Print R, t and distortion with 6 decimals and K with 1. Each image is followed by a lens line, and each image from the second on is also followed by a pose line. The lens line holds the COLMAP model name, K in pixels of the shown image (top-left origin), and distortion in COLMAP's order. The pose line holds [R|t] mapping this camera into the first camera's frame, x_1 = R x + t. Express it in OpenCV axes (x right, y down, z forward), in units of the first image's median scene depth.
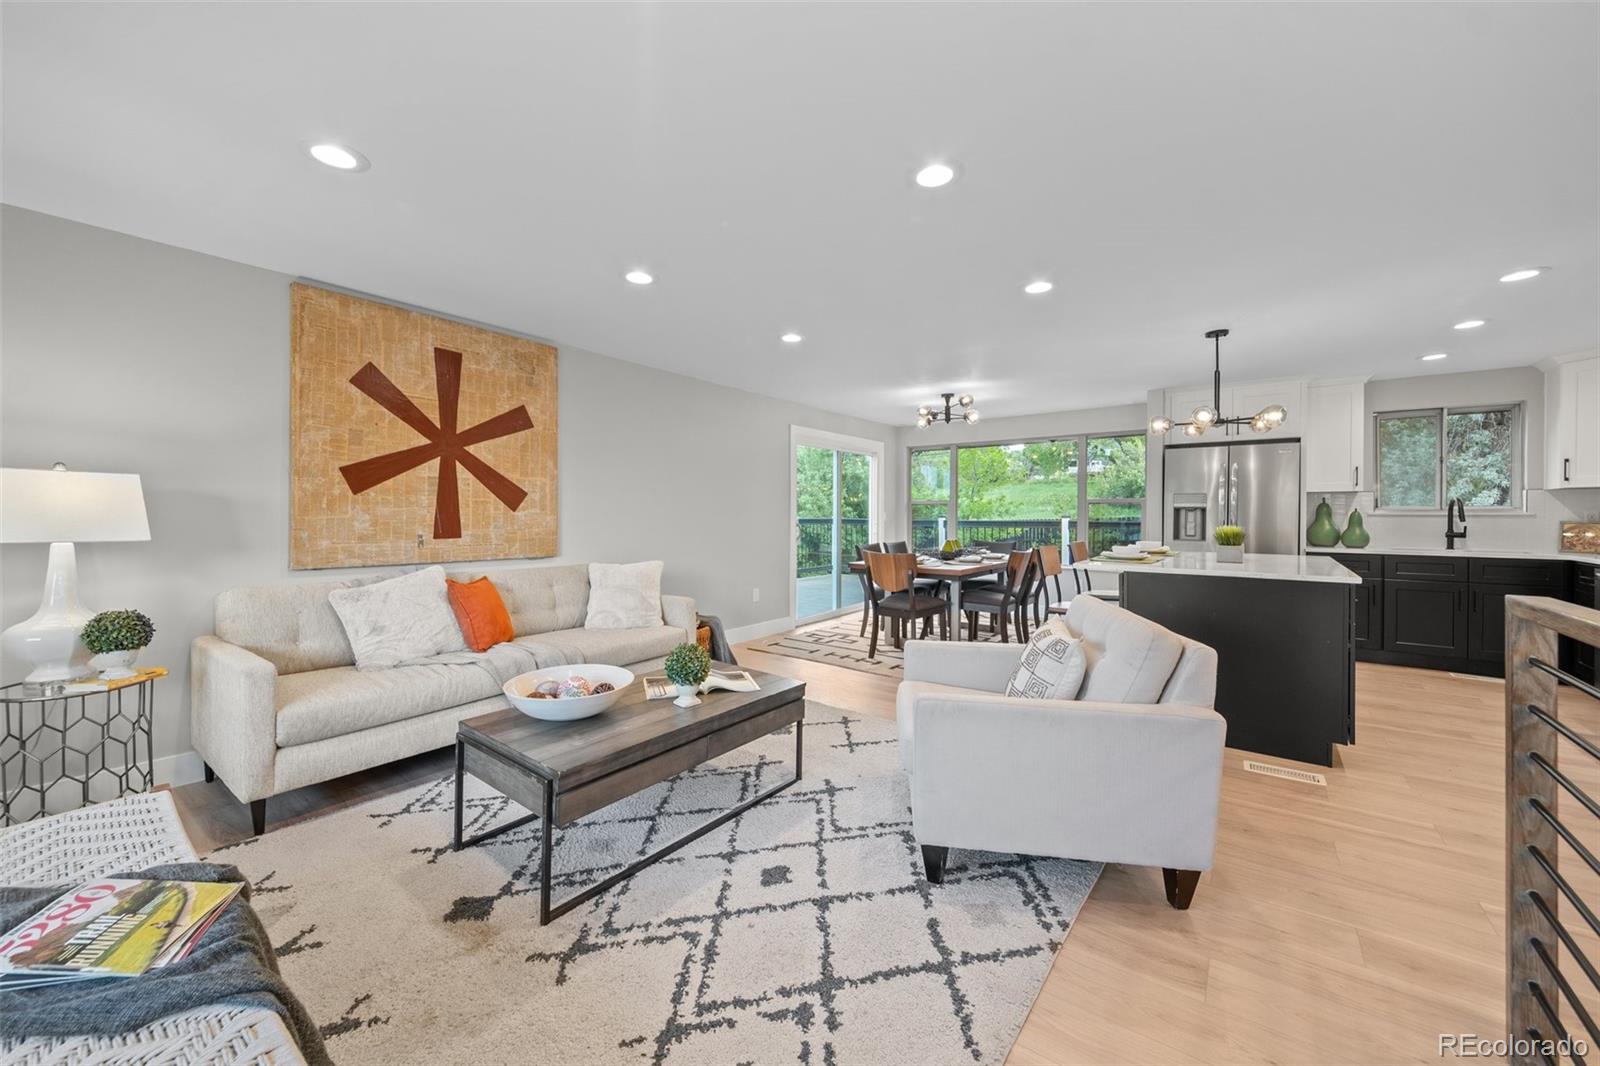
lens RADIAL K [[607.7, 0, 810.5], [0, 607.7, 521.2], [0, 0, 1]] dist [0.008571, -0.000436]
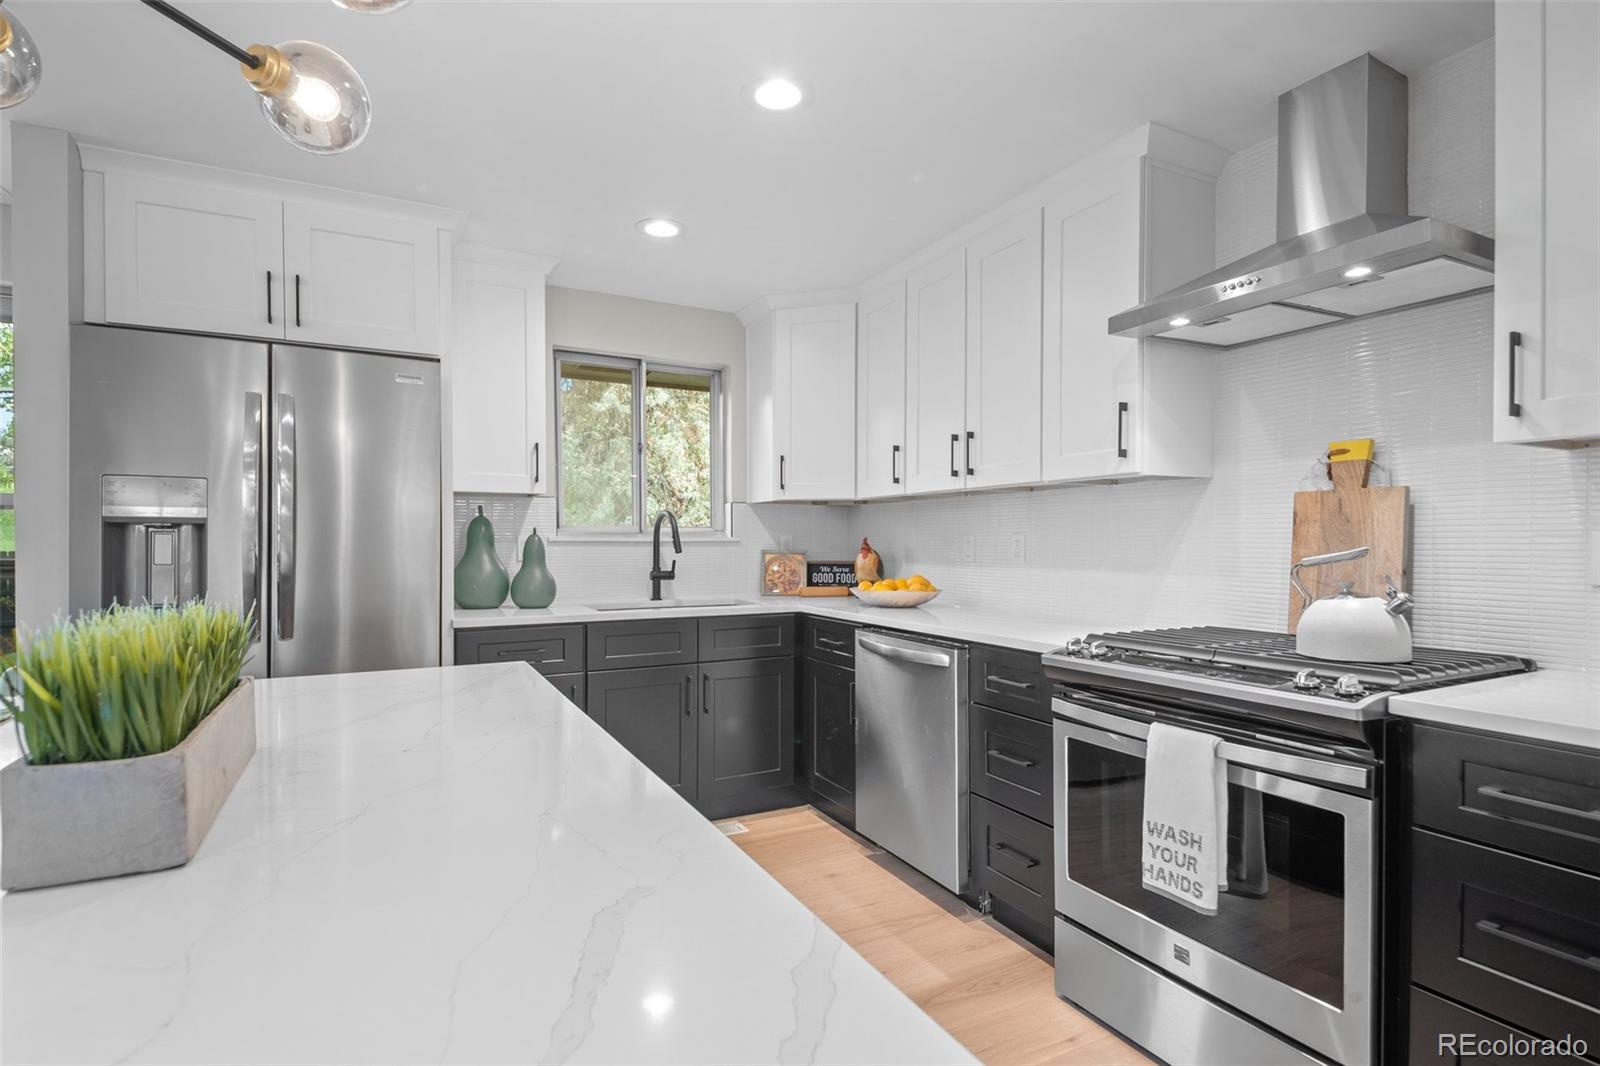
lens RADIAL K [[787.1, 0, 793.2], [0, 787.1, 549.9], [0, 0, 1]] dist [-0.000855, 0.000008]
pose [[0.451303, -0.011315, 0.892299, 0.422156], [0.011368, 0.999911, 0.006930, -0.005667], [-0.892299, 0.007016, 0.451391, 0.531236]]
